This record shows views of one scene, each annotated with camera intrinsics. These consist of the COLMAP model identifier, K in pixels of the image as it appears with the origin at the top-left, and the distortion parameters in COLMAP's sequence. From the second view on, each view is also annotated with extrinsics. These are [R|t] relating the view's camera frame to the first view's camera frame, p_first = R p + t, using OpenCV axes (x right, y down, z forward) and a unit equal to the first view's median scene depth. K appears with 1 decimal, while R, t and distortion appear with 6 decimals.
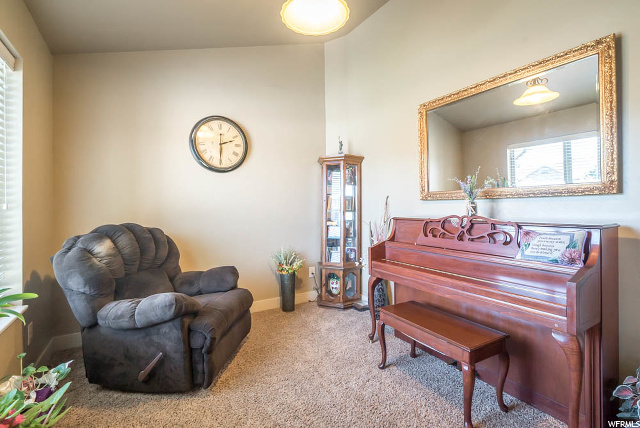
lens RADIAL K [[305.9, 0, 319.1], [0, 305.9, 206.2], [0, 0, 1]] dist [0.002757, 0.000469]
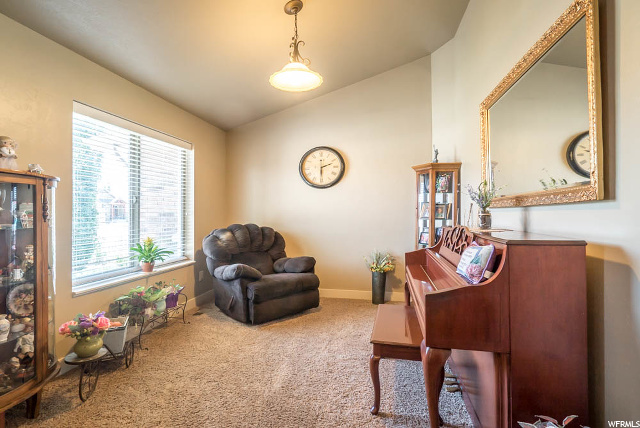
lens RADIAL K [[289.1, 0, 315.8], [0, 289.1, 213.7], [0, 0, 1]] dist [-0.001729, -0.000024]
pose [[0.758689, 0.005789, -0.651428, 0.622036], [-0.002819, 0.999980, 0.005604, -0.008535], [0.651447, -0.002415, 0.758690, 0.024517]]
